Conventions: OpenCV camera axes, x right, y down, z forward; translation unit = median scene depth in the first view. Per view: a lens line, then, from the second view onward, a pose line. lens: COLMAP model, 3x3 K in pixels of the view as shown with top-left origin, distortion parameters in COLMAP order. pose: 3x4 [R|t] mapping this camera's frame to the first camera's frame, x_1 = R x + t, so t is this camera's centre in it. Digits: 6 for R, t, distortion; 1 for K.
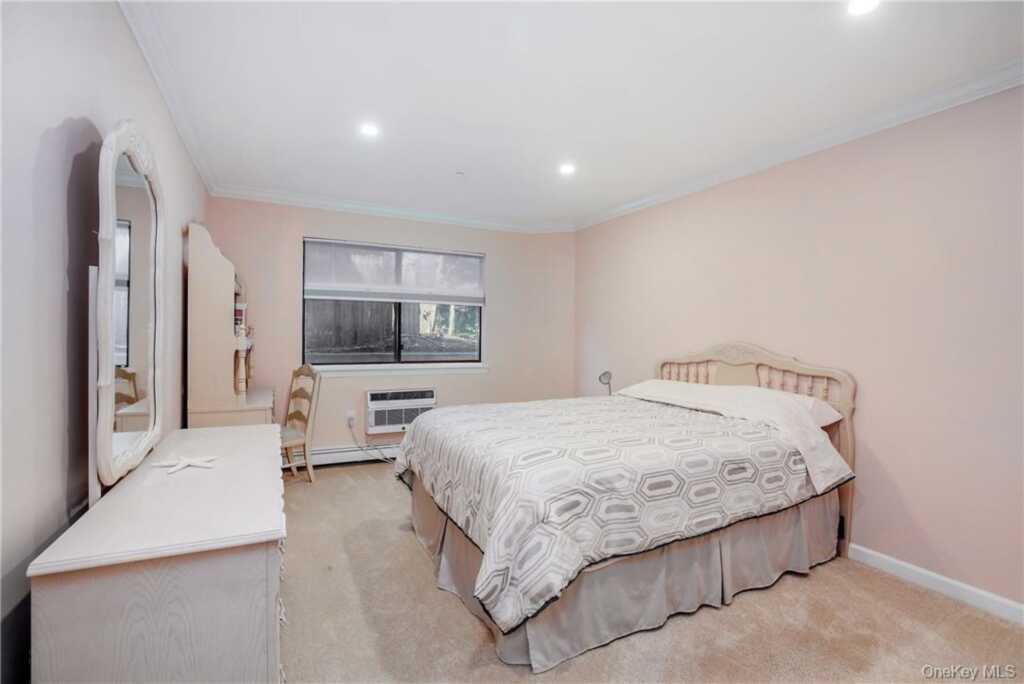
lens RADIAL K [[476.8, 0, 509.8], [0, 476.8, 336.4], [0, 0, 1]] dist [-0.022744, 0.000221]
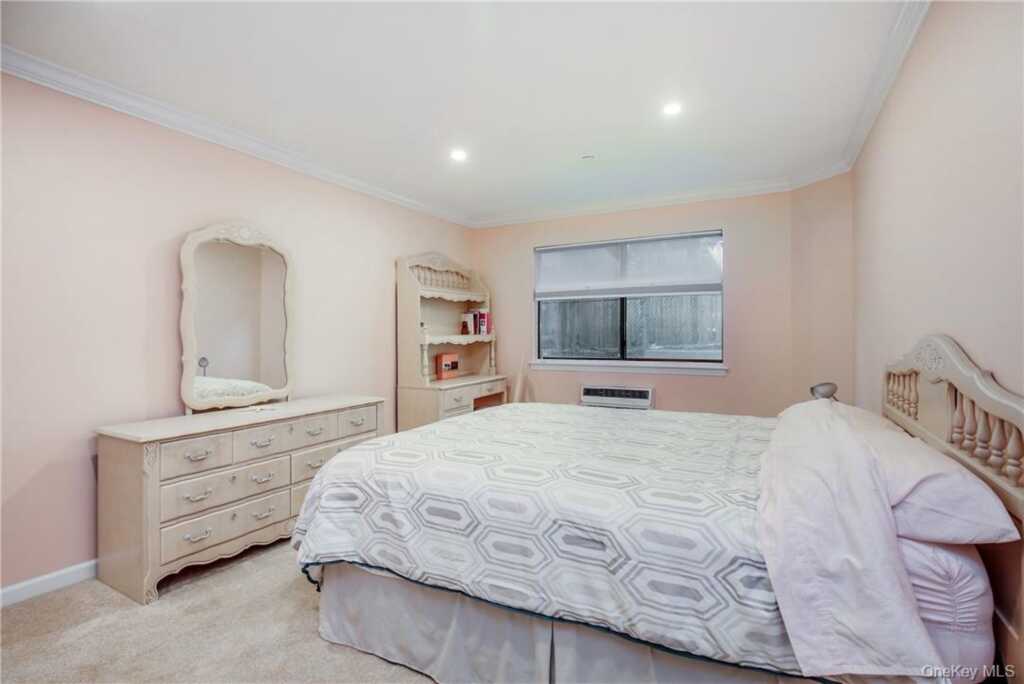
lens RADIAL K [[476.8, 0, 509.8], [0, 476.8, 336.4], [0, 0, 1]] dist [-0.022744, 0.000221]
pose [[0.575199, -0.006103, -0.817991, 0.923143], [0.009521, 0.999954, -0.000766, 0.013413], [0.817958, -0.007348, 0.575231, 0.558032]]
